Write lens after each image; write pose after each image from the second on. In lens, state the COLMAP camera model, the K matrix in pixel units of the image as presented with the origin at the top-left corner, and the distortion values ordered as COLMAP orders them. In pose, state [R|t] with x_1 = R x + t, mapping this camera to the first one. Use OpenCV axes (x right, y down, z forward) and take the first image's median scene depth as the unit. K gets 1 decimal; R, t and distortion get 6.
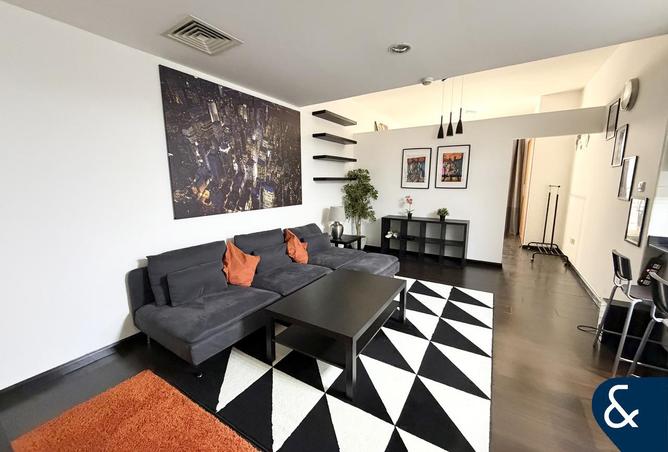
lens RADIAL K [[272.9, 0, 332.0], [0, 272.9, 225.8], [0, 0, 1]] dist [0.000387, 0.000080]
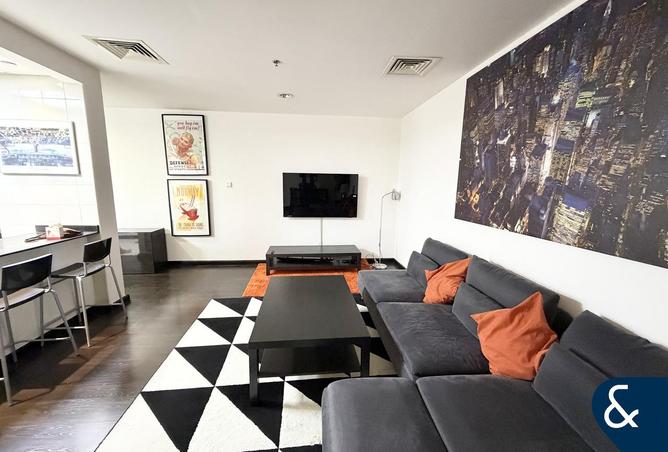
lens RADIAL K [[272.9, 0, 332.4], [0, 272.9, 225.1], [0, 0, 1]] dist [0.000387, 0.000080]
pose [[-0.797219, 0.088743, -0.597132, 0.395549], [-0.102484, 0.954884, 0.278735, -0.208462], [0.594928, 0.283409, -0.752157, 1.269063]]
